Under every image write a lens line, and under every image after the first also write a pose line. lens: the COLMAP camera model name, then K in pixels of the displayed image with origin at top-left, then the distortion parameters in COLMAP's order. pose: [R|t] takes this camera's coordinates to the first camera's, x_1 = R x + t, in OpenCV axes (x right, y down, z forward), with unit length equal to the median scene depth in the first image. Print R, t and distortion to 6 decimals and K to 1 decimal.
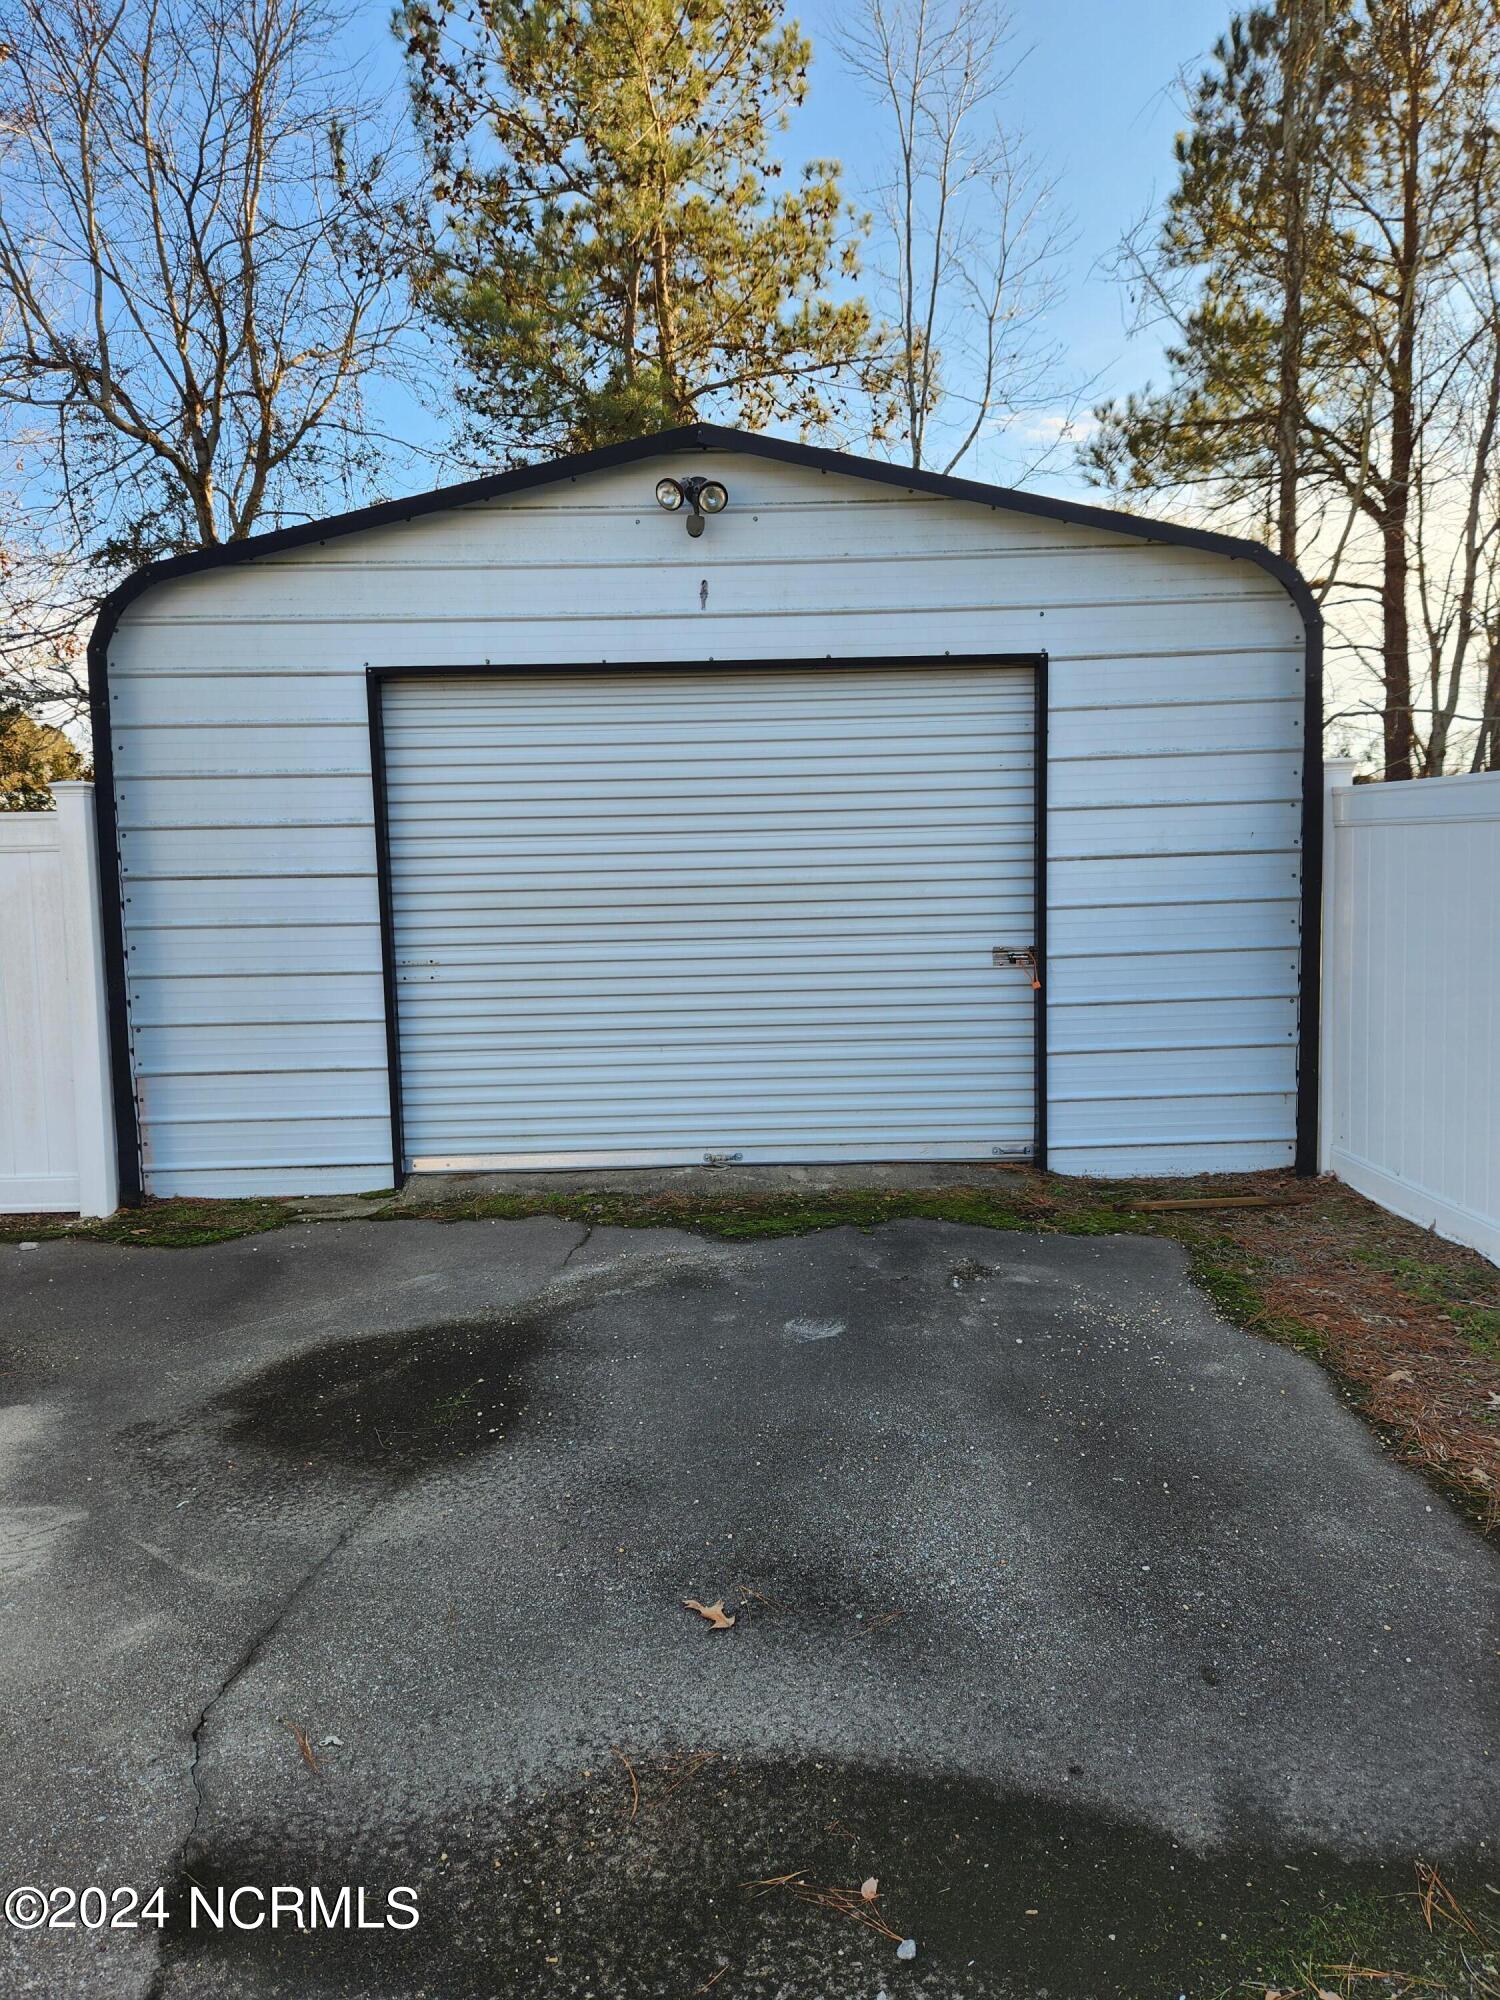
lens RADIAL K [[1352.9, 0, 746.4], [0, 1352.9, 1008.0], [0, 0, 1]] dist [0.073984, -0.065366]
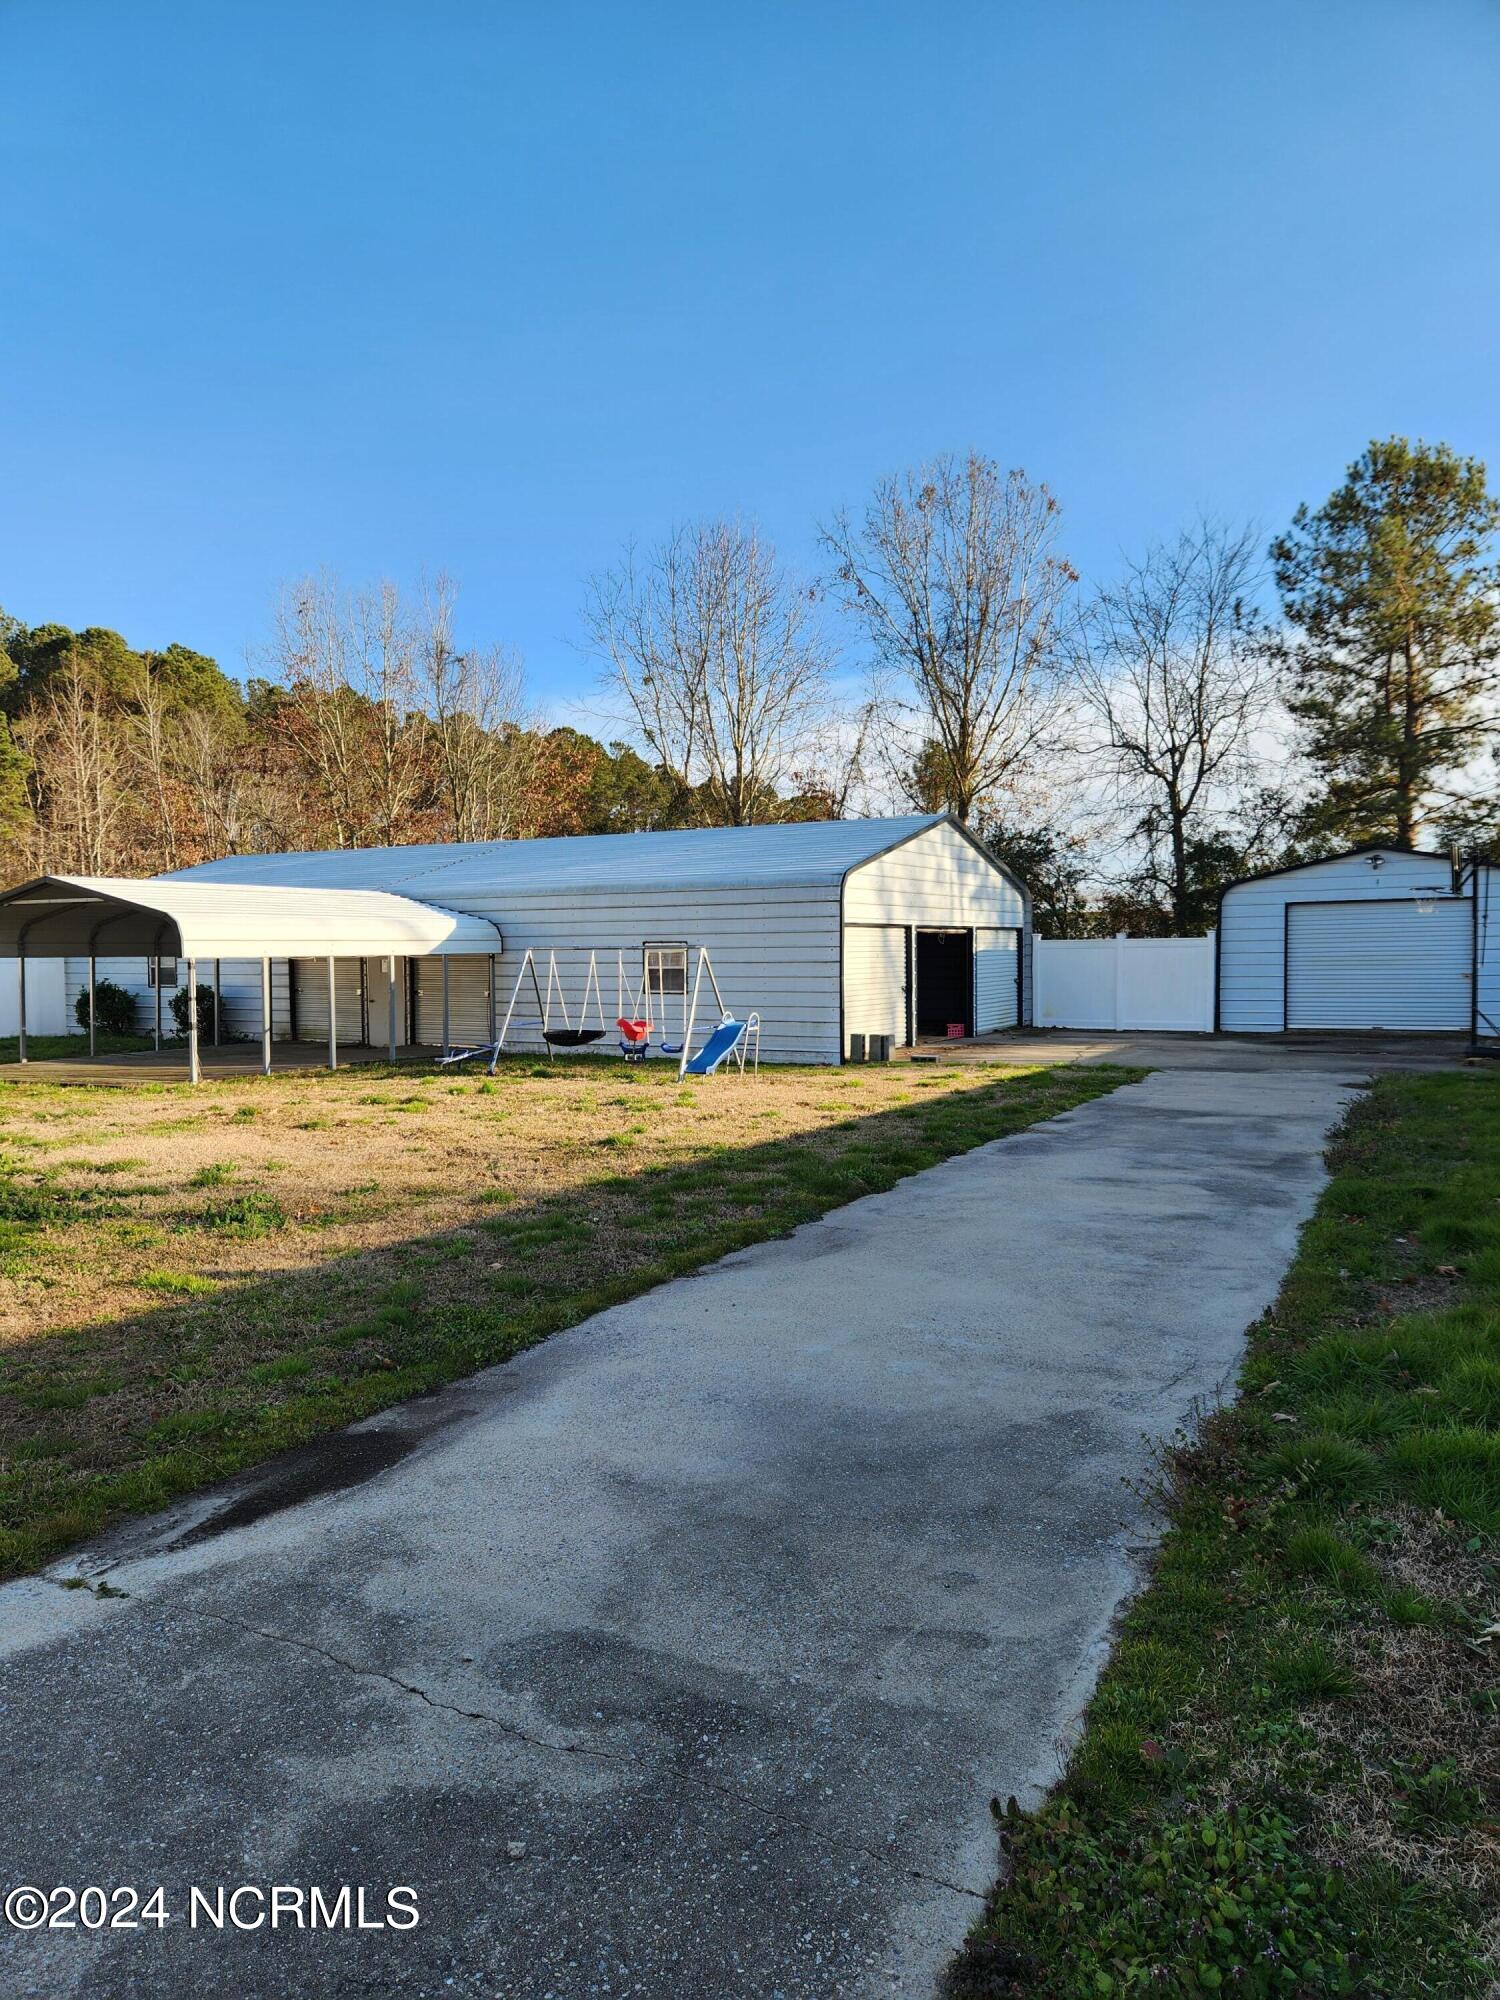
lens RADIAL K [[1352.9, 0, 746.4], [0, 1352.9, 1008.0], [0, 0, 1]] dist [0.073984, -0.065366]
pose [[0.856445, 0.030579, -0.515331, 0.447249], [-0.060987, 0.997247, -0.042182, 0.328378], [0.512623, 0.067555, 0.855952, -3.215294]]
